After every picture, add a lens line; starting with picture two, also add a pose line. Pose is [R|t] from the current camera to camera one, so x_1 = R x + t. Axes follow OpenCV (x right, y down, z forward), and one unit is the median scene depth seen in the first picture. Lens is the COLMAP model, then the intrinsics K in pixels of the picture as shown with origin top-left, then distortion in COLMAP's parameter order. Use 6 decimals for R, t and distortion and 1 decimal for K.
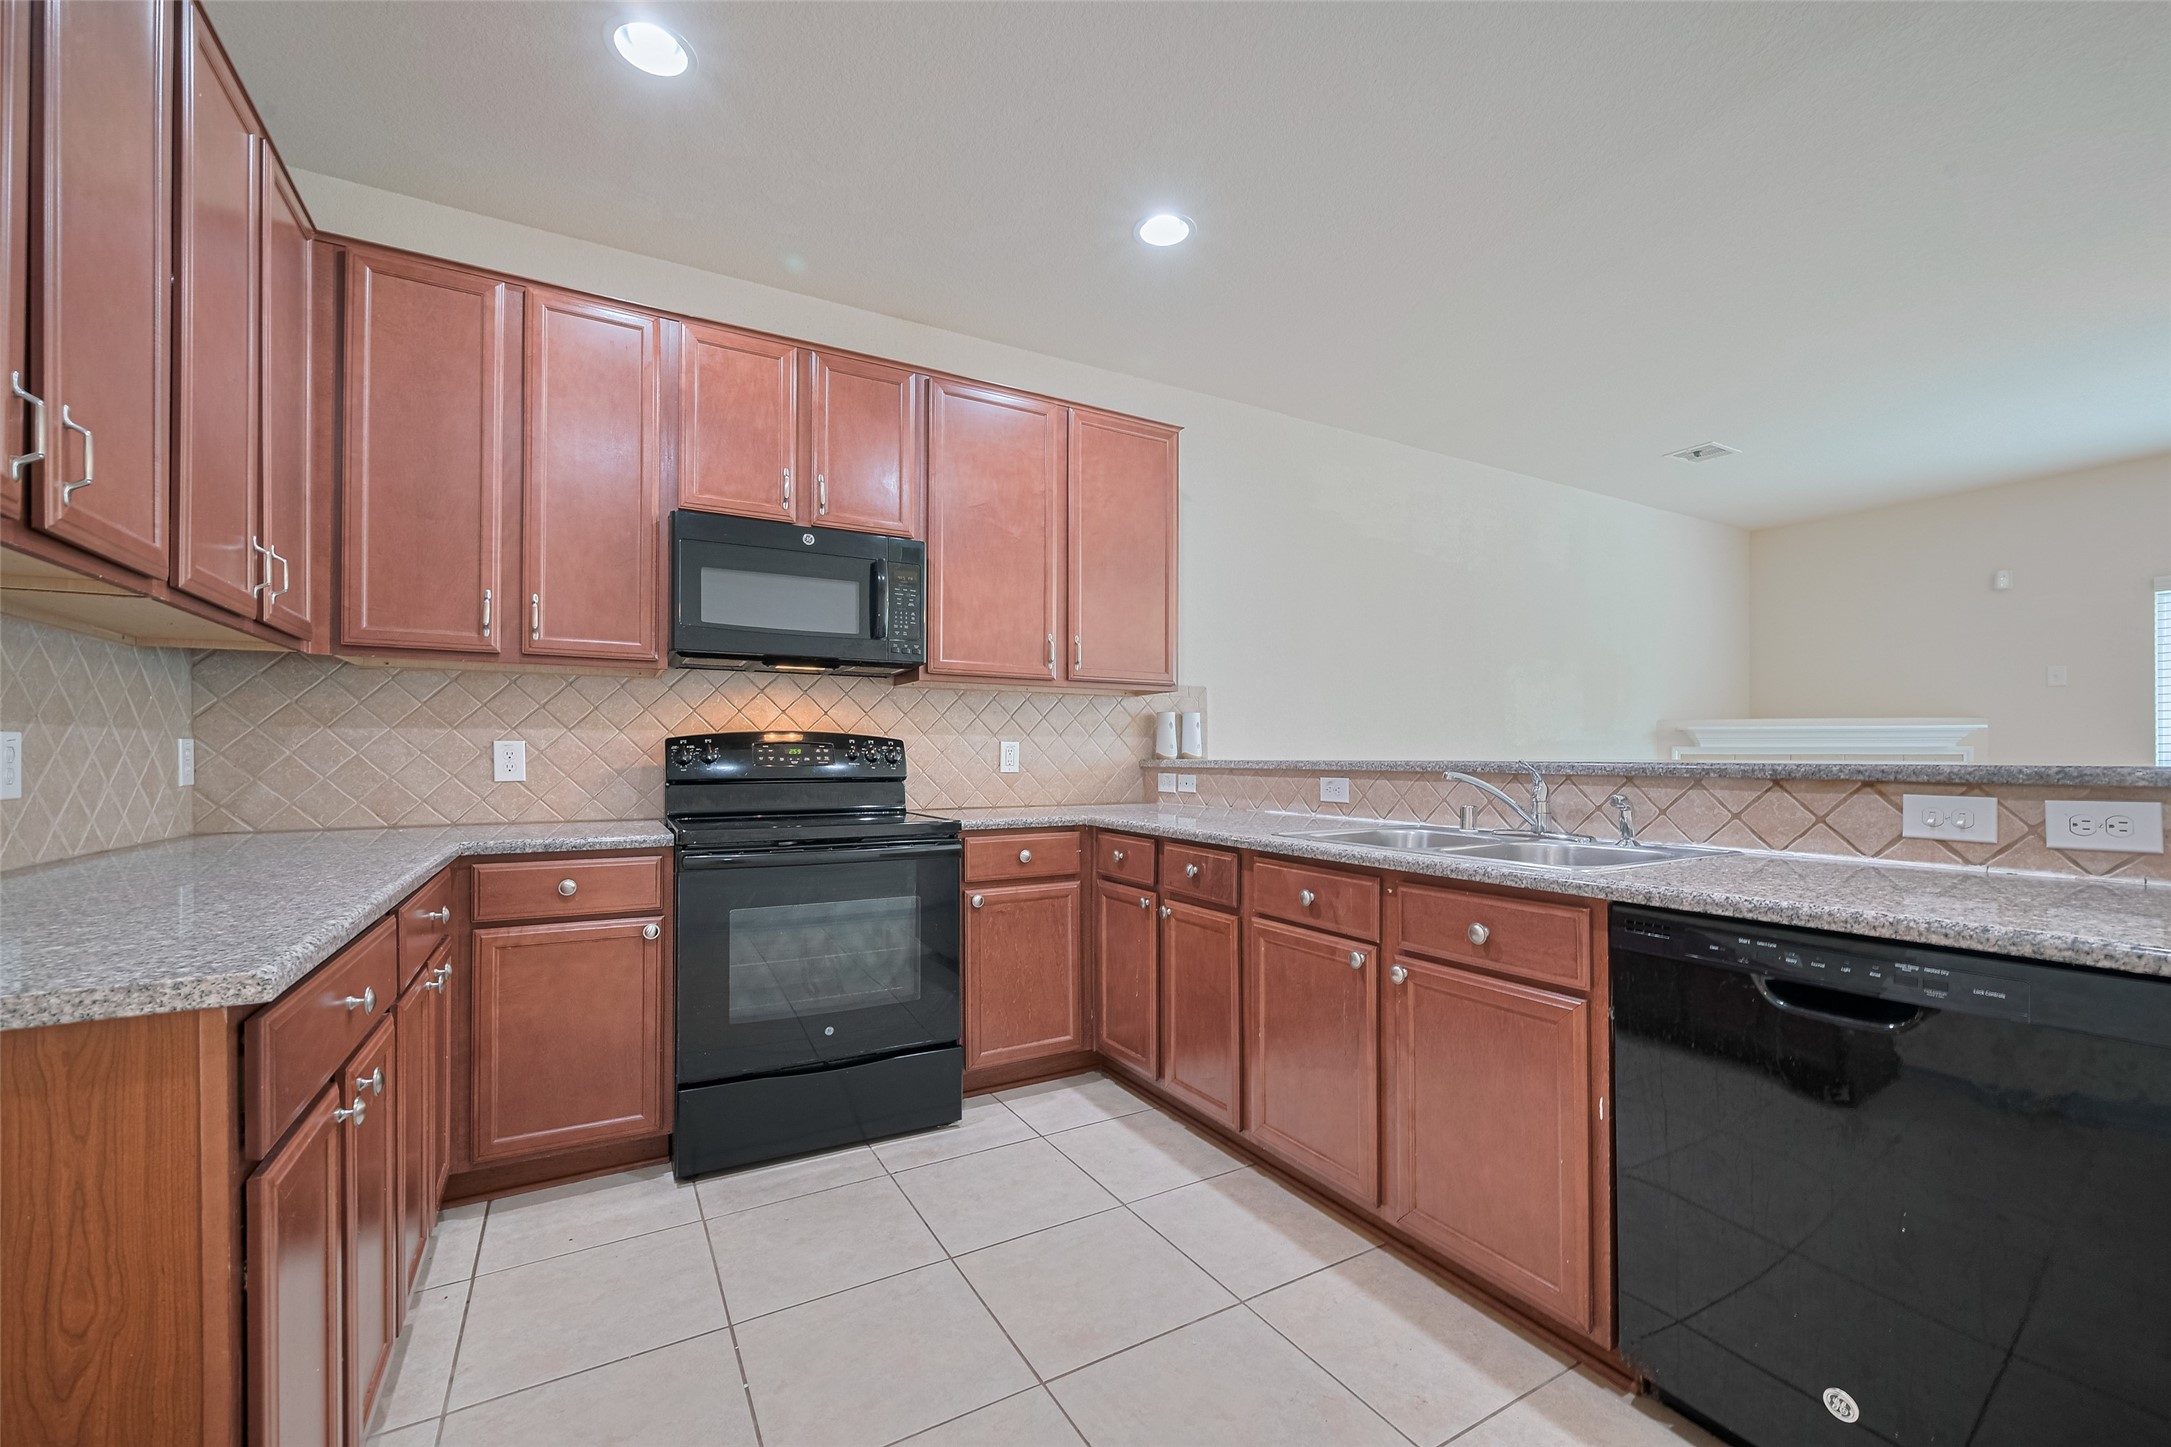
lens RADIAL K [[863.9, 0, 1126.2], [0, 863.9, 739.5], [0, 0, 1]] dist [0.000299, 0.000231]
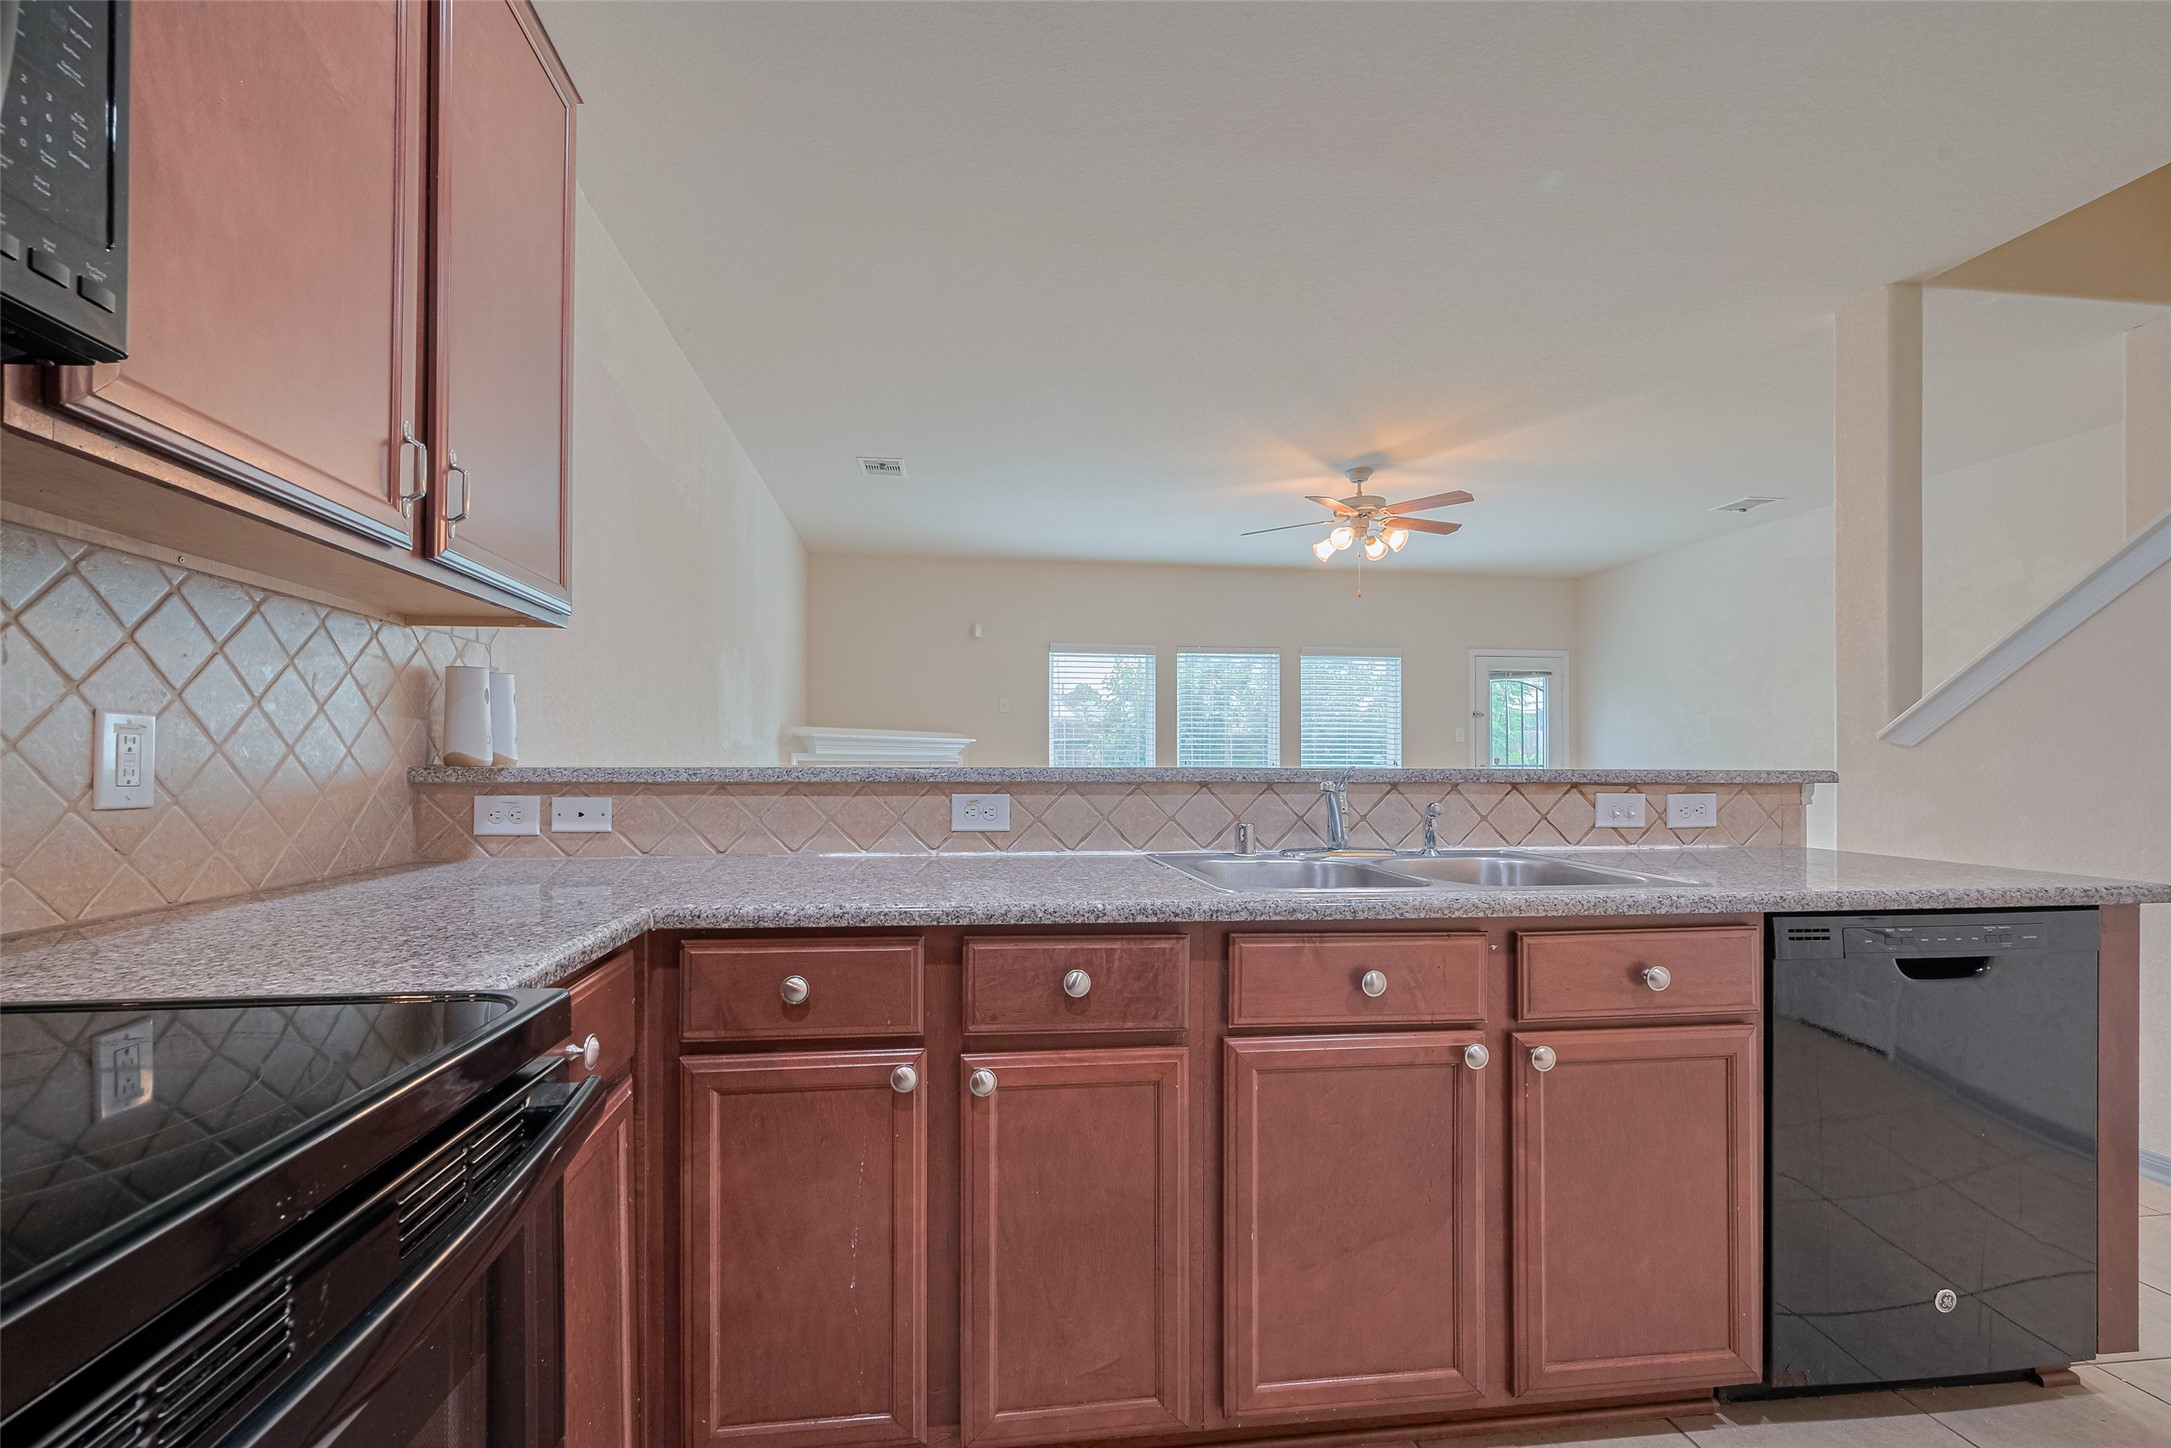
lens RADIAL K [[863.9, 0, 1066.8], [0, 863.9, 766.7], [0, 0, 1]] dist [0.000299, 0.000231]
pose [[0.416144, -0.003220, 0.909293, -0.363859], [-0.019705, 0.999727, 0.012558, 0.015547], [-0.909085, -0.023143, 0.415967, 0.742435]]
